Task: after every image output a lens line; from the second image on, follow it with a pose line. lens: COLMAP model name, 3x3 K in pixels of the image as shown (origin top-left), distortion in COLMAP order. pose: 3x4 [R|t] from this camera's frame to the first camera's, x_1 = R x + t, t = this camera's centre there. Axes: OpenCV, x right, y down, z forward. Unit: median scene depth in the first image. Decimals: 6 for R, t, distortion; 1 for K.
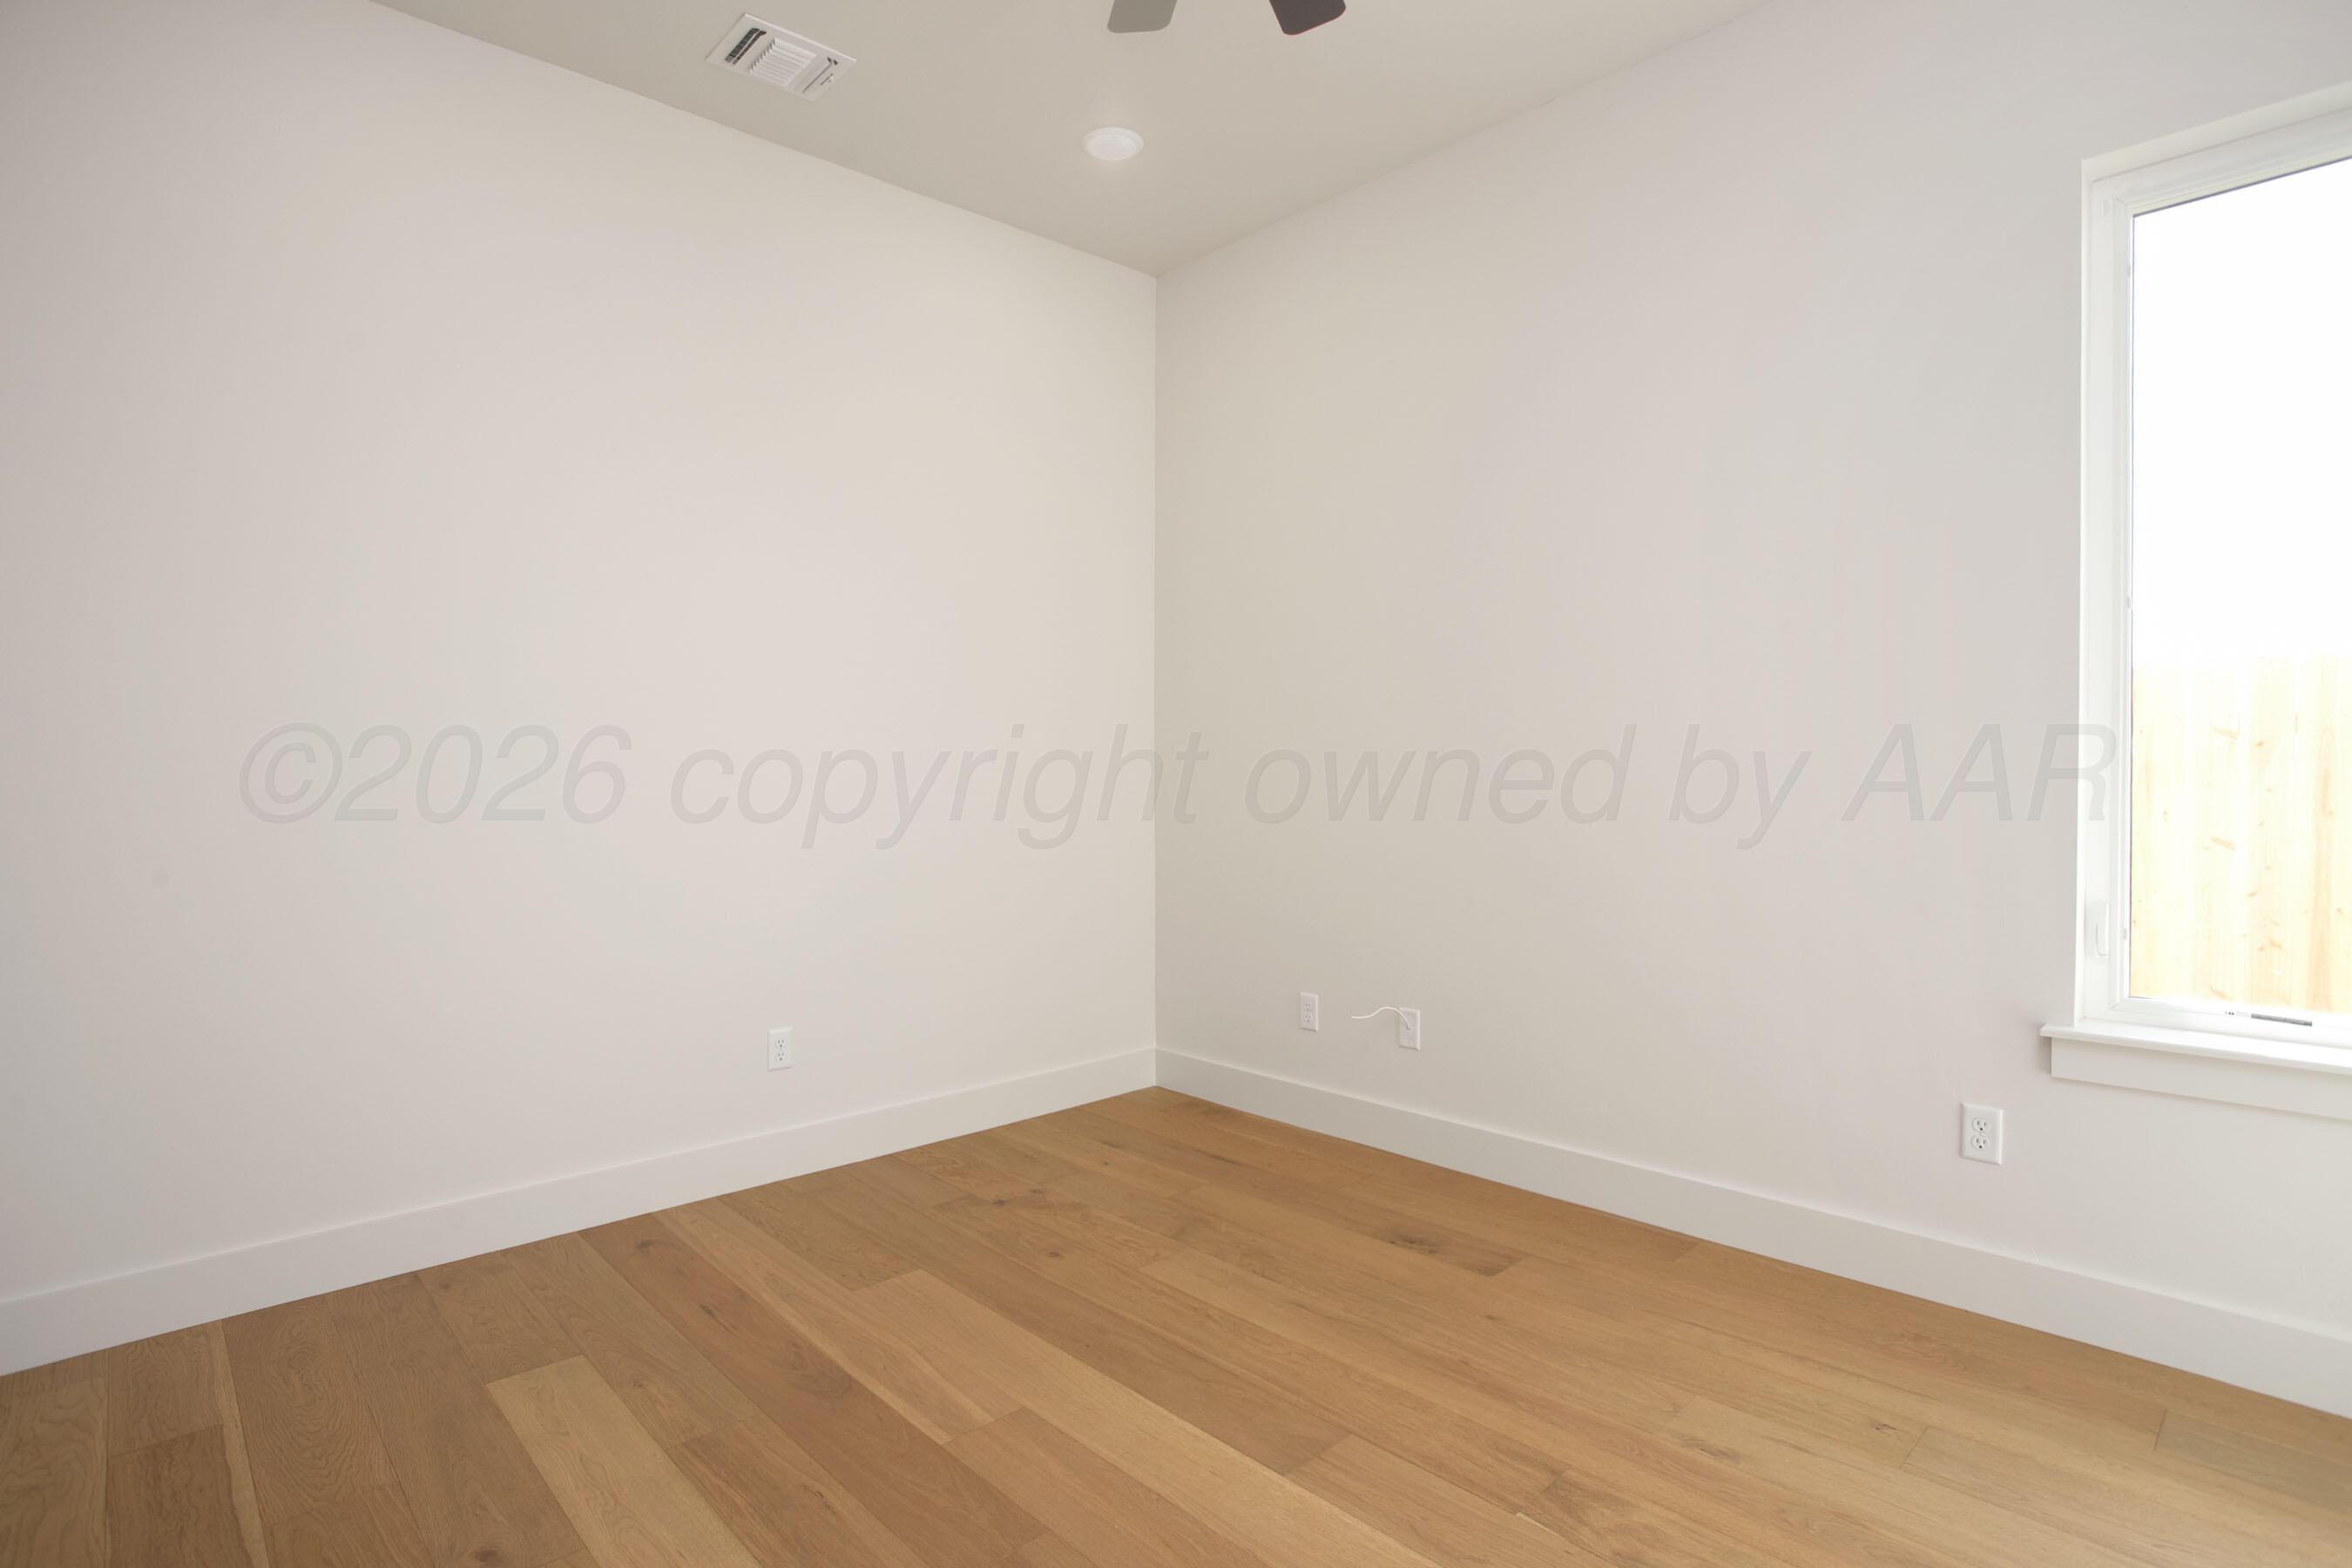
lens RADIAL K [[1178.4, 0, 1189.7], [0, 1178.4, 787.9], [0, 0, 1]] dist [-0.050388, 0.029006]
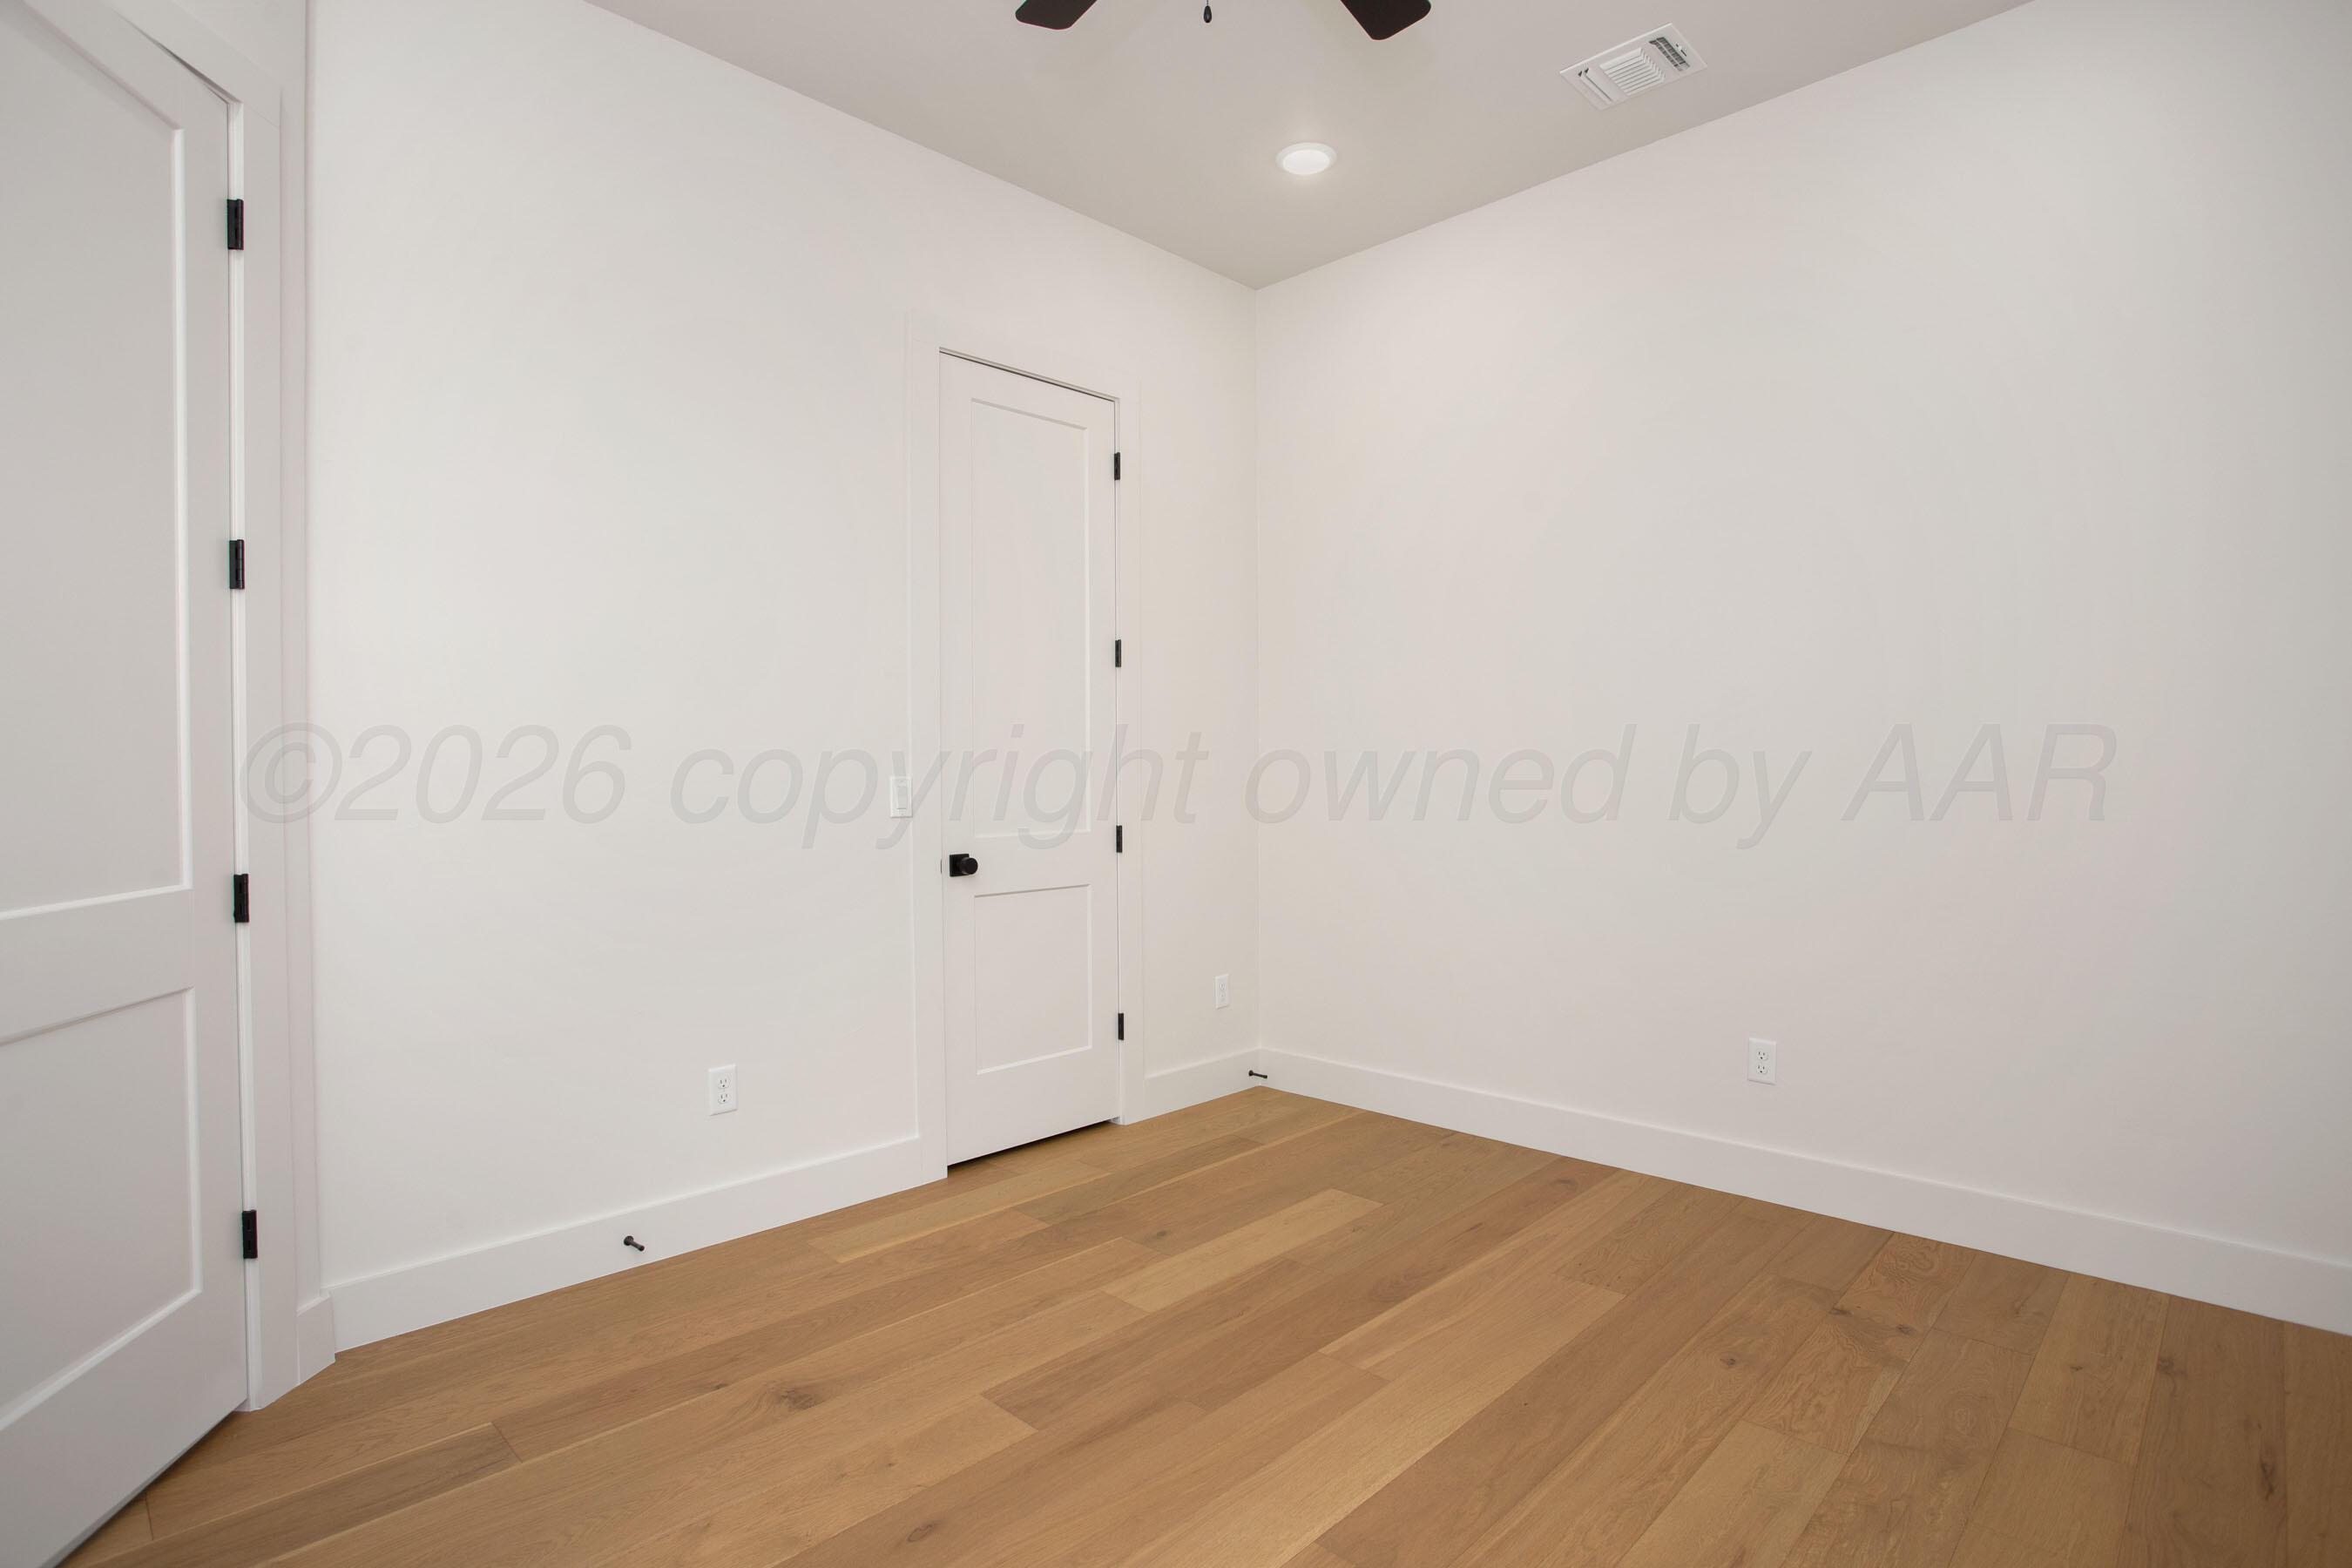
lens RADIAL K [[1178.4, 0, 1189.7], [0, 1178.4, 787.9], [0, 0, 1]] dist [-0.050388, 0.029006]
pose [[0.028864, 0.012498, -0.999505, 0.748333], [-0.003915, 0.999916, 0.012390, -0.010264], [0.999576, 0.003555, 0.028910, 0.663490]]
